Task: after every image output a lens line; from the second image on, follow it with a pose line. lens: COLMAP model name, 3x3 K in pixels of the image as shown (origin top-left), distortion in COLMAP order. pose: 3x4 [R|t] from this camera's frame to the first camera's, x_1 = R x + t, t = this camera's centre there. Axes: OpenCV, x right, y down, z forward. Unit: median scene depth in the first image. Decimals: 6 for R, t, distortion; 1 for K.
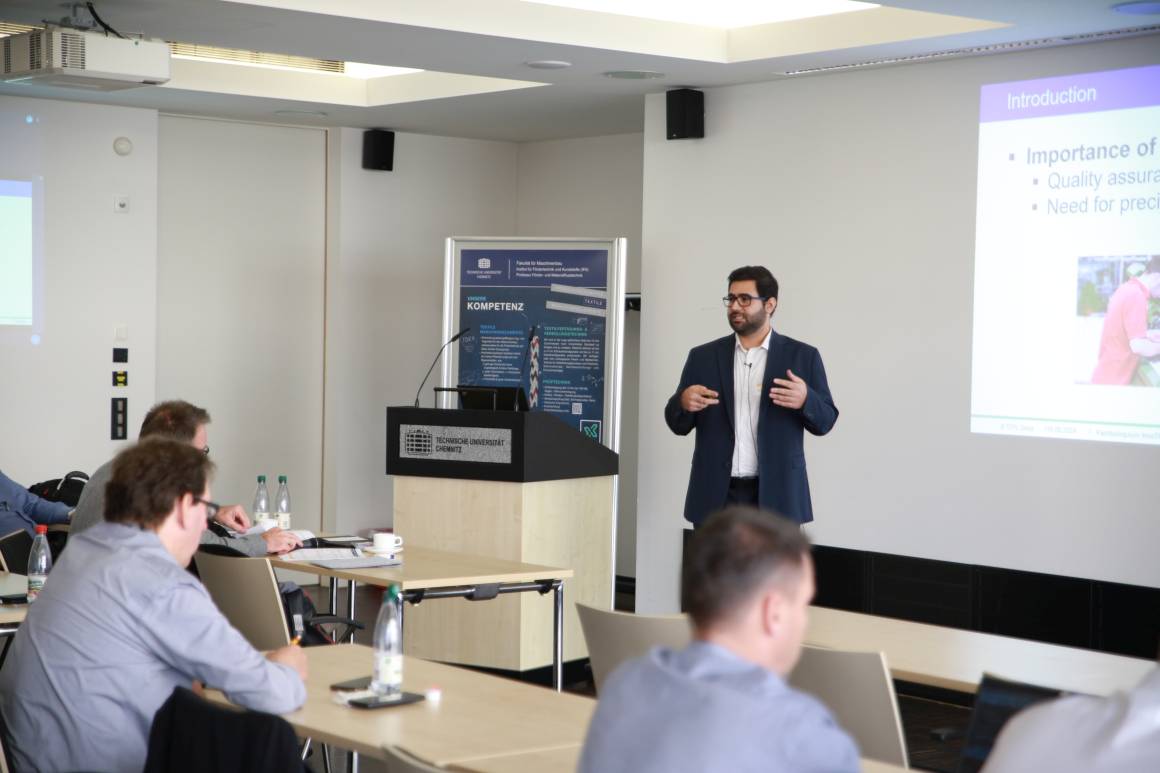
lens RADIAL K [[2208.5, 0, 606.1], [0, 2208.5, 398.2], [0, 0, 1]] dist [0.188536, 0.406457]
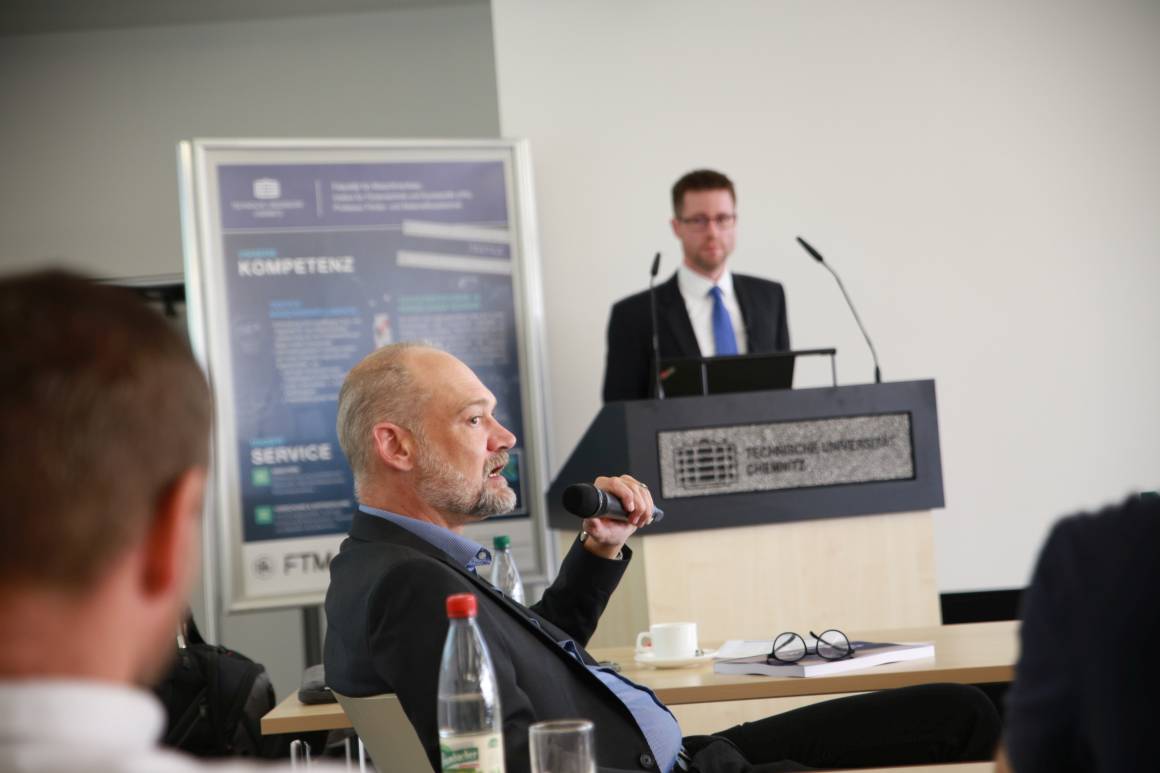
lens RADIAL K [[2185.9, 0, 580.0], [0, 2185.9, 386.5], [0, 0, 1]] dist [0.238524, 0.142519]
pose [[0.644081, -0.046904, 0.763518, -0.431950], [0.109163, 0.993539, -0.031052, 0.013076], [-0.757128, 0.103347, 0.645040, 0.609118]]
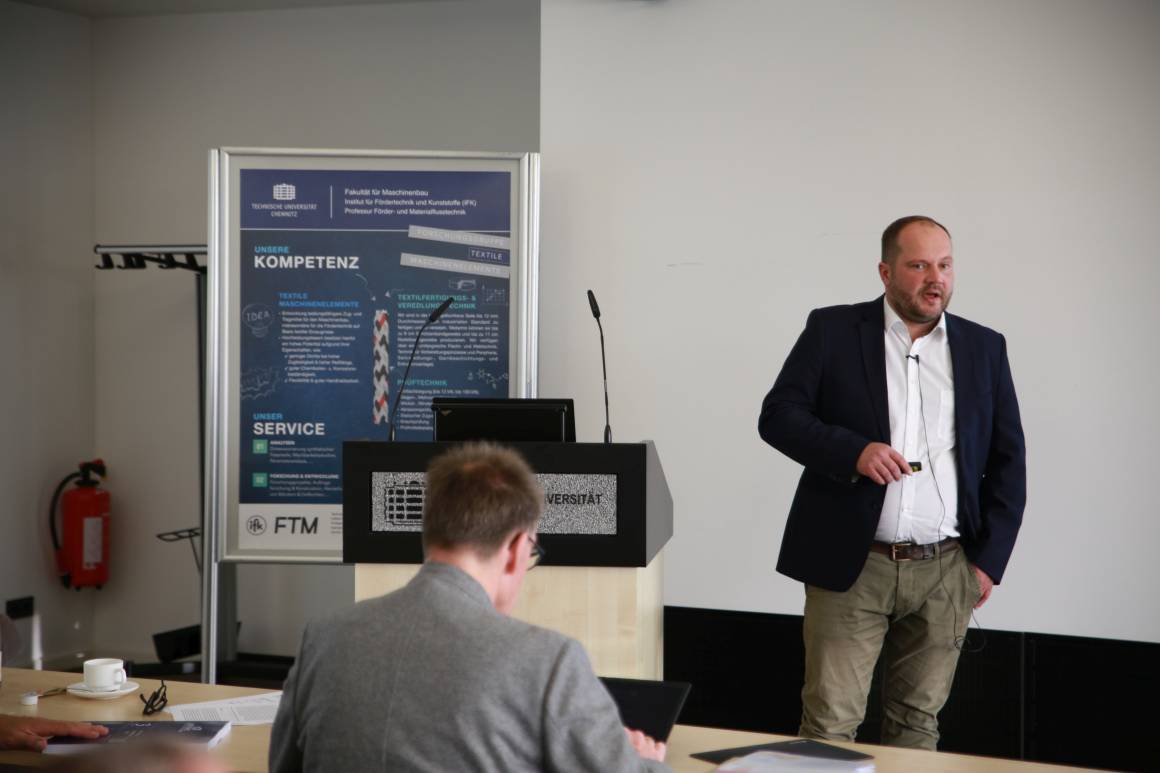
lens RADIAL K [[2185.9, 0, 580.0], [0, 2185.9, 386.5], [0, 0, 1]] dist [0.238524, 0.142519]
pose [[0.901708, -0.028952, 0.431375, -0.251402], [0.023679, 0.999565, 0.017590, -0.016189], [-0.431697, -0.005646, 0.902001, 0.423039]]
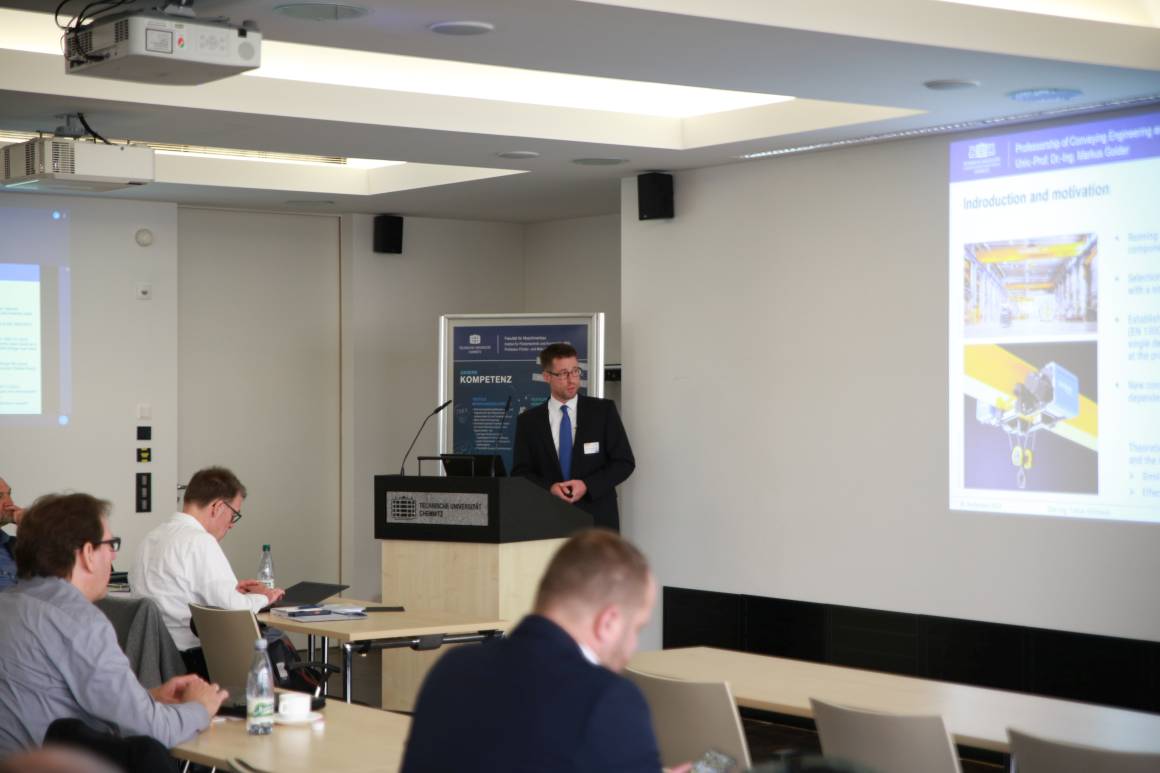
lens RADIAL K [[2185.9, 0, 580.0], [0, 2185.9, 386.5], [0, 0, 1]] dist [0.238524, 0.142519]
pose [[0.998790, -0.019953, -0.044956, 0.043262], [0.018265, 0.999124, -0.037640, 0.002333], [0.045668, 0.036773, 0.998280, -0.049697]]
